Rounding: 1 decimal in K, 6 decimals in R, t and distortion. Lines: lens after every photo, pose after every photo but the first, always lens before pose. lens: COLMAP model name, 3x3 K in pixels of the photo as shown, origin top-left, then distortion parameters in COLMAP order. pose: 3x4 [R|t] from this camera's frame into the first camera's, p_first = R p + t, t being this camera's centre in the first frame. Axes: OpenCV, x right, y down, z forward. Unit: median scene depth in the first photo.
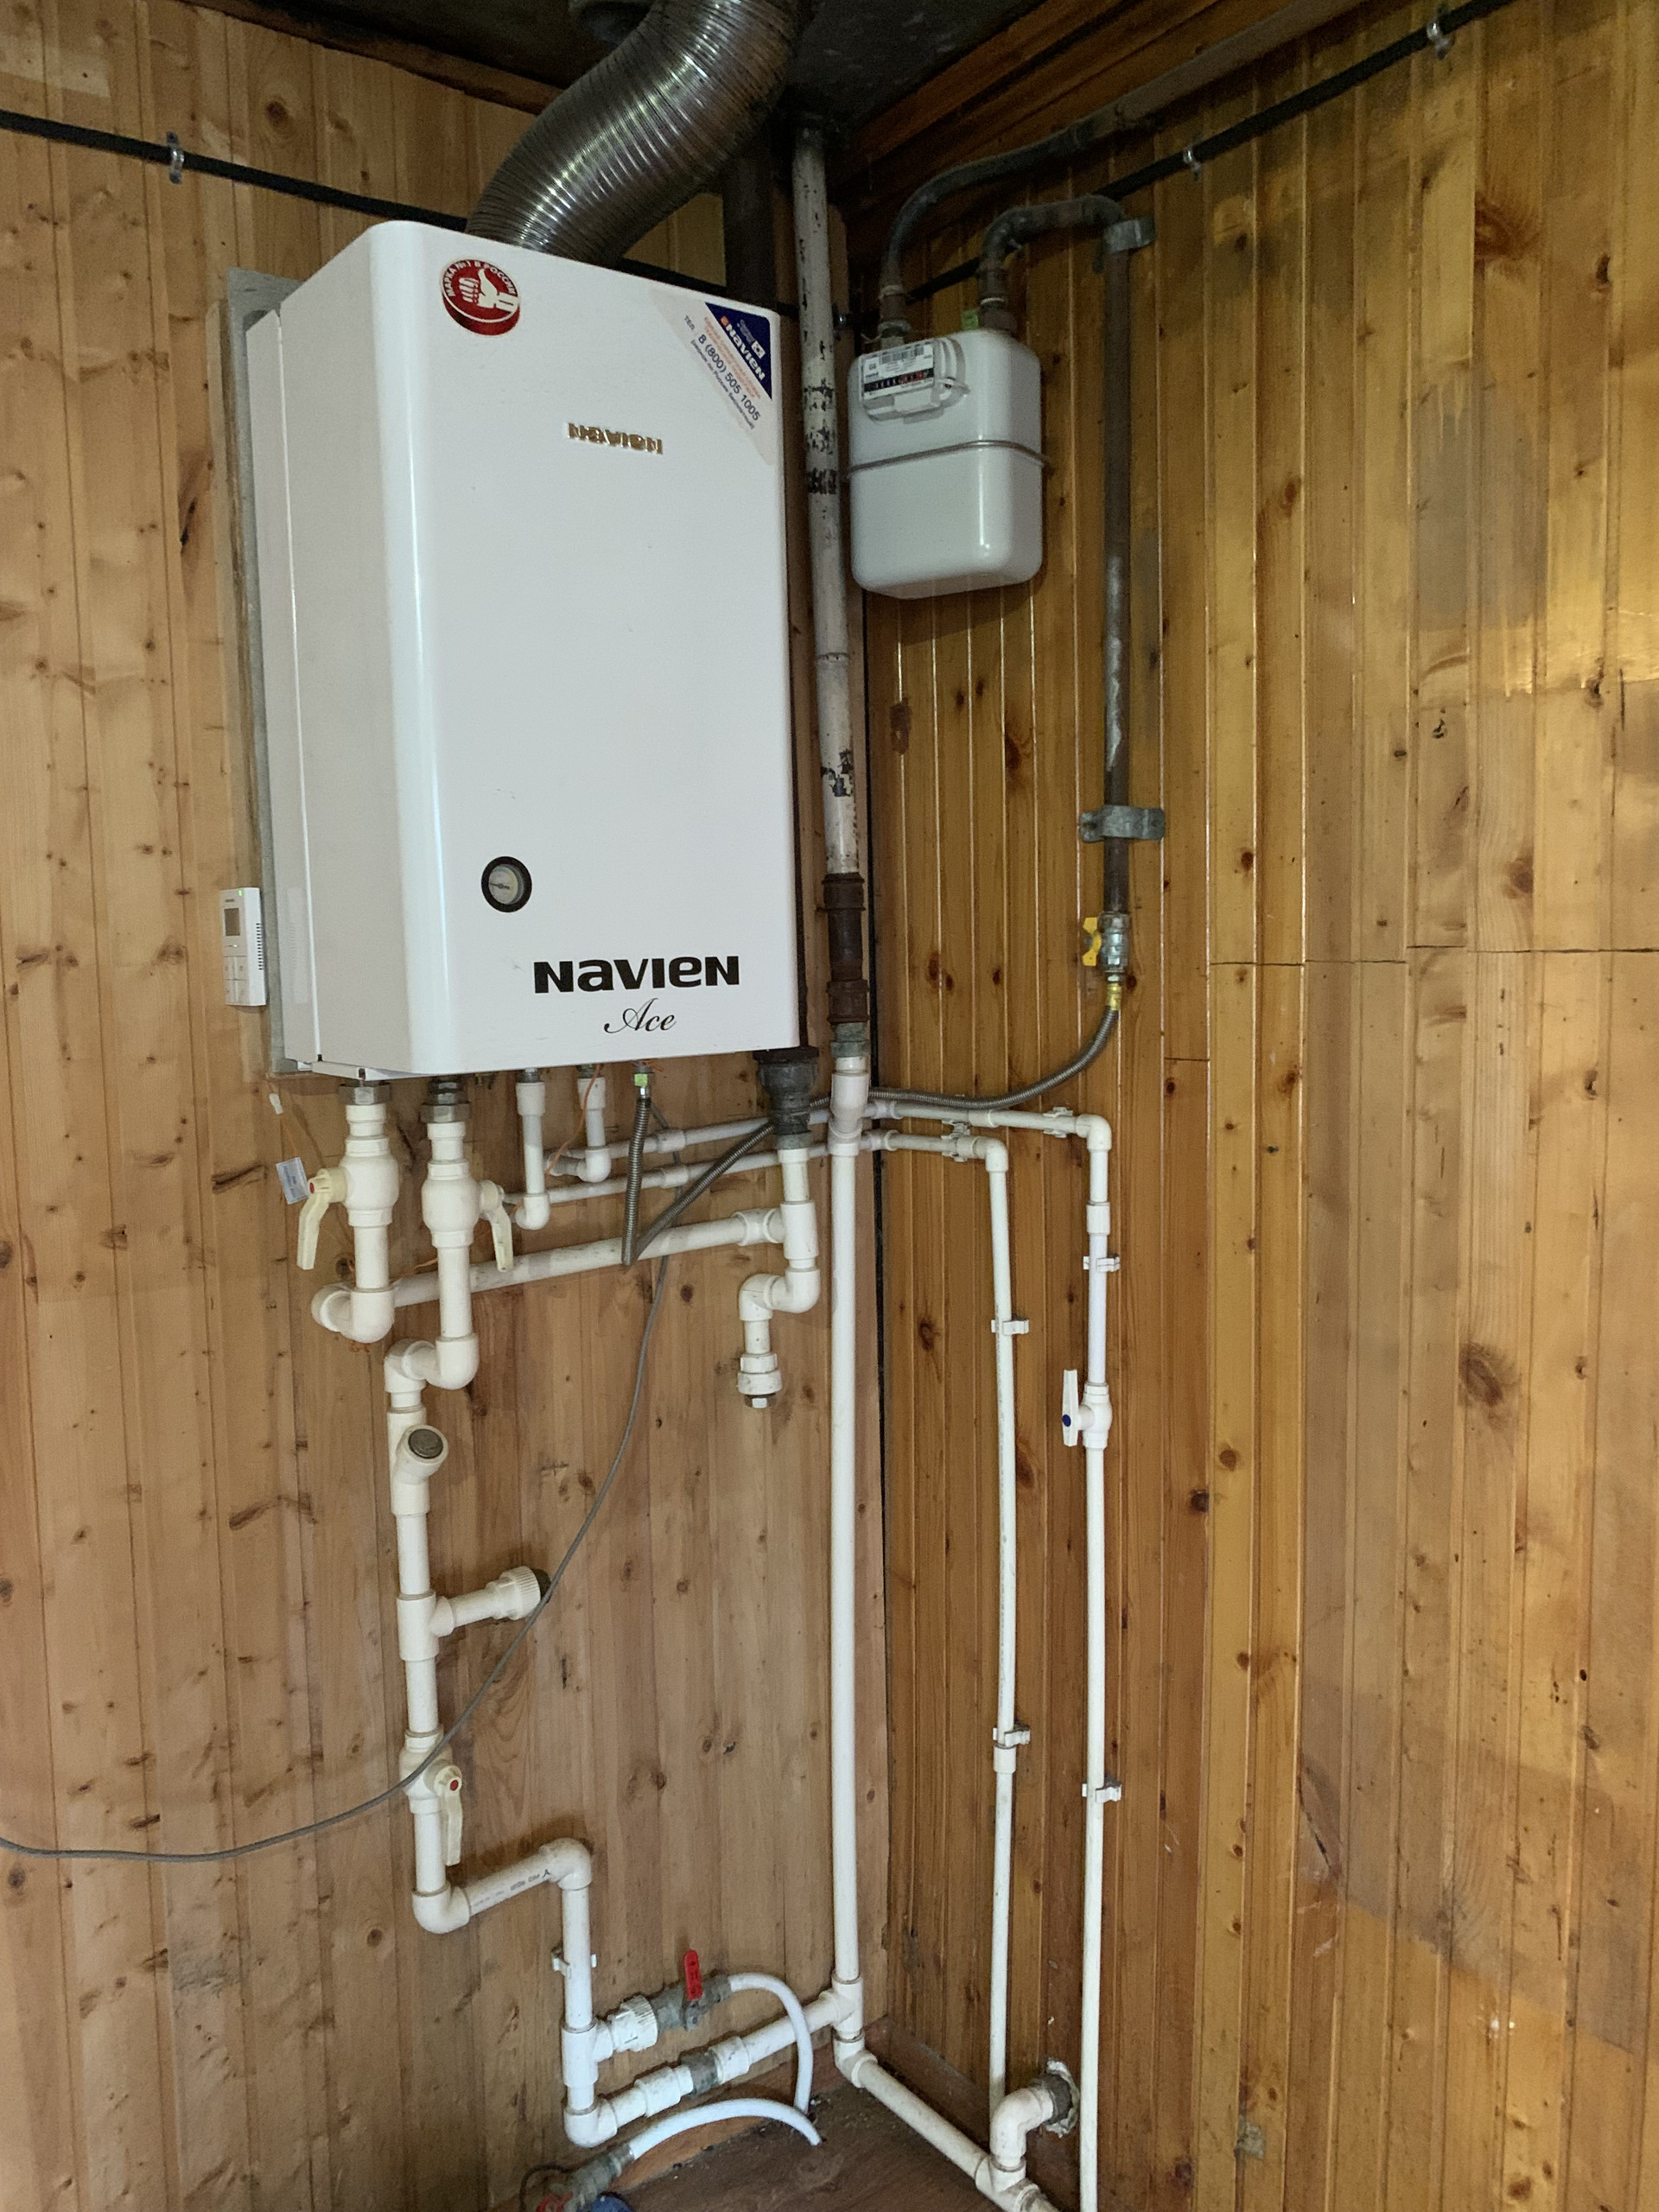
lens RADIAL K [[1697.9, 0, 811.4], [0, 1697.9, 1096.0], [0, 0, 1]] dist [0.031130, -0.038570]
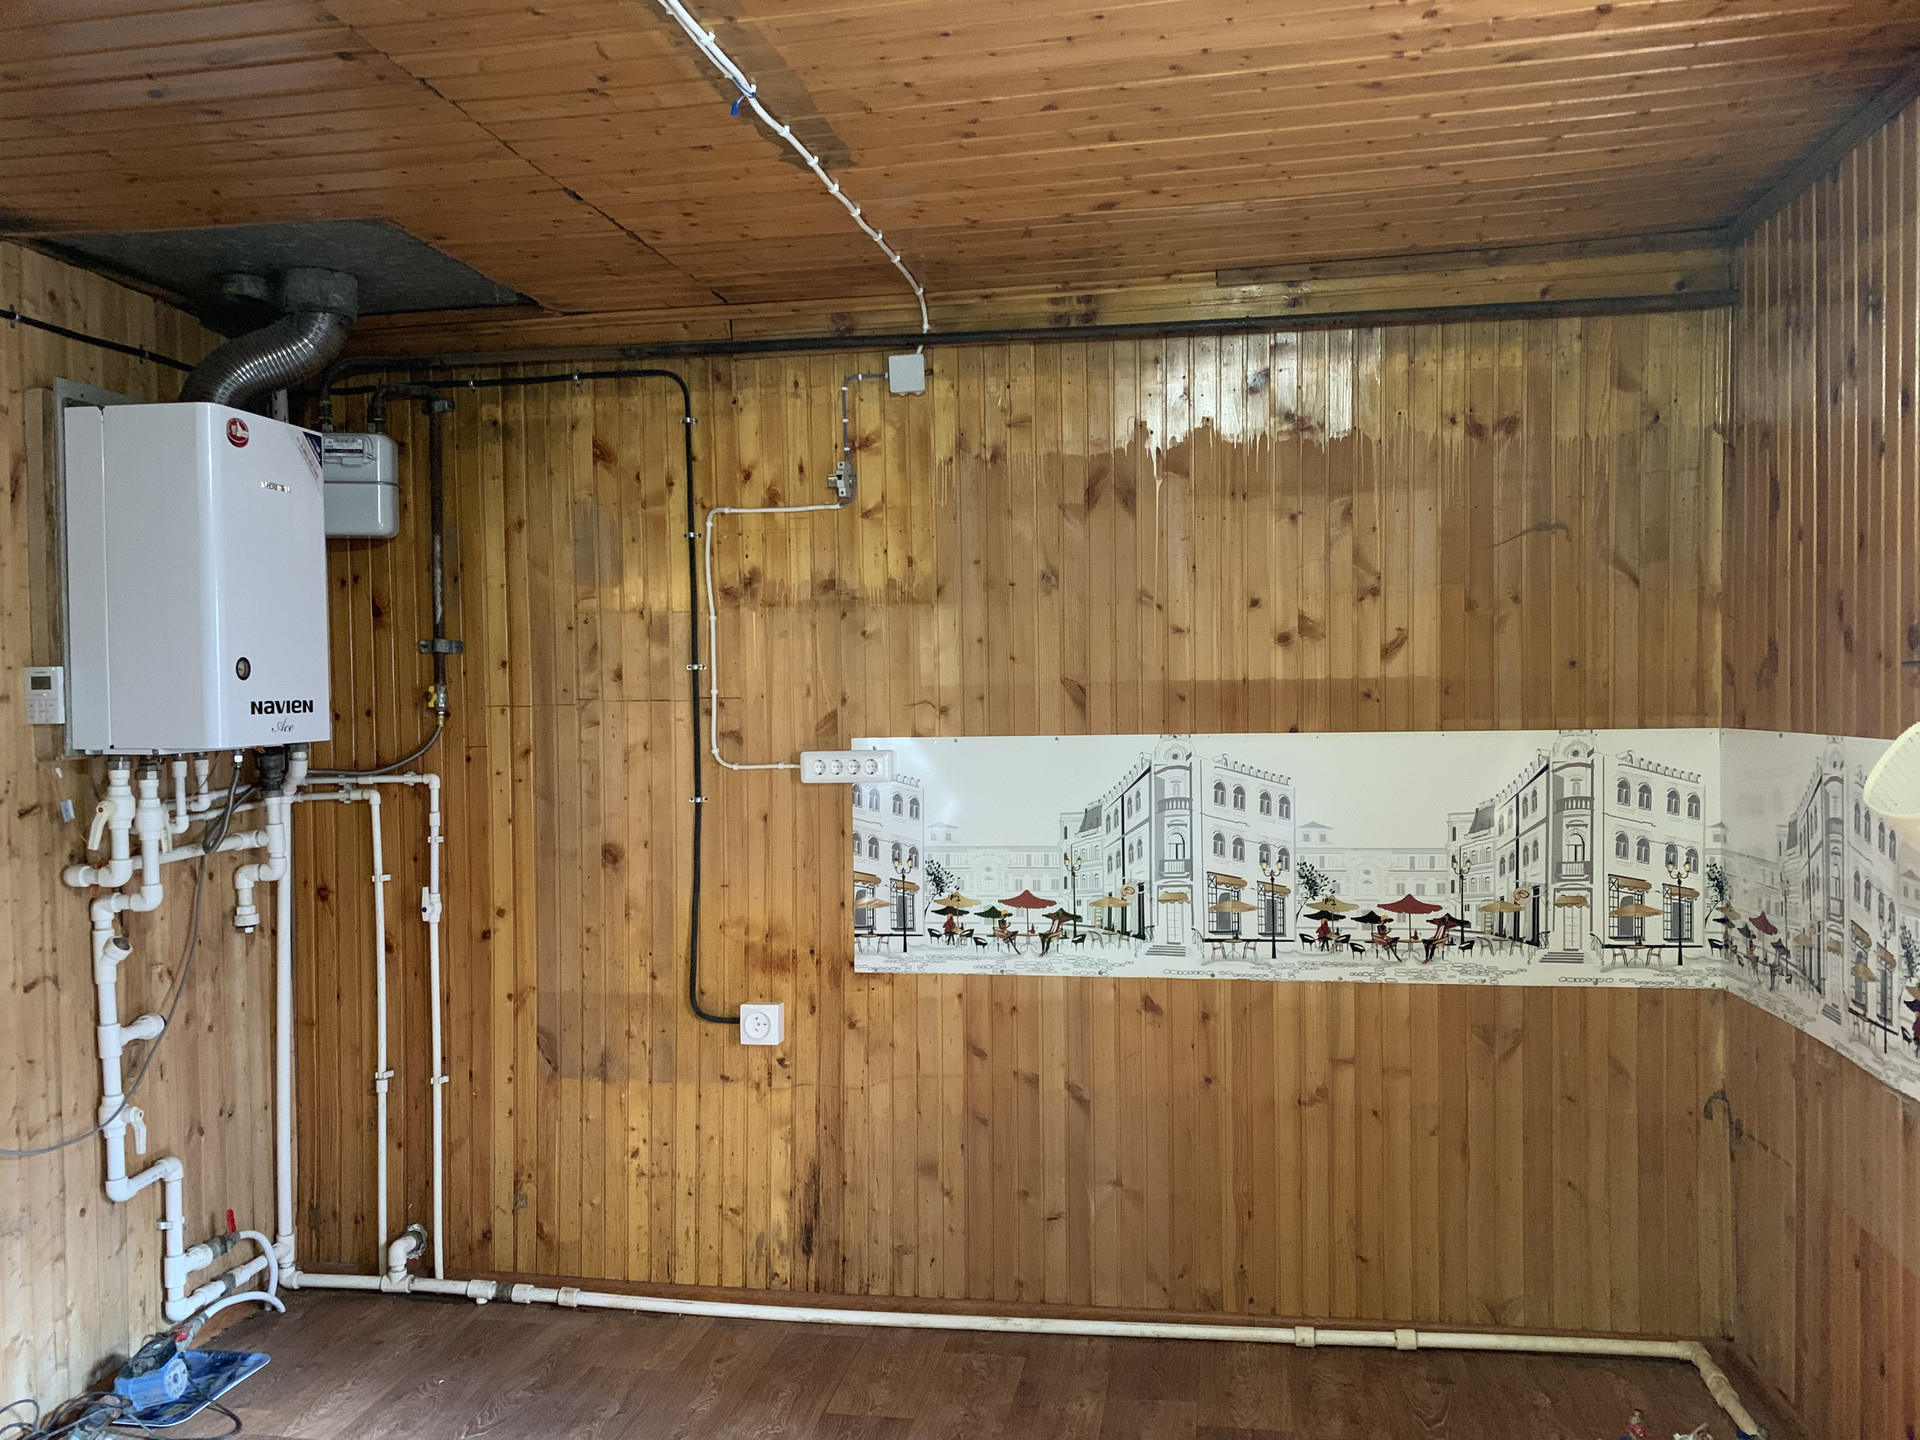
lens RADIAL K [[1473.7, 0, 960.1], [0, 1473.7, 715.4], [0, 0, 1]] dist [0.031130, -0.038570]
pose [[0.723689, 0.000901, 0.690126, -0.723325], [0.061327, 0.995959, -0.065610, 0.112846], [-0.687396, 0.089805, 0.720709, -0.965332]]
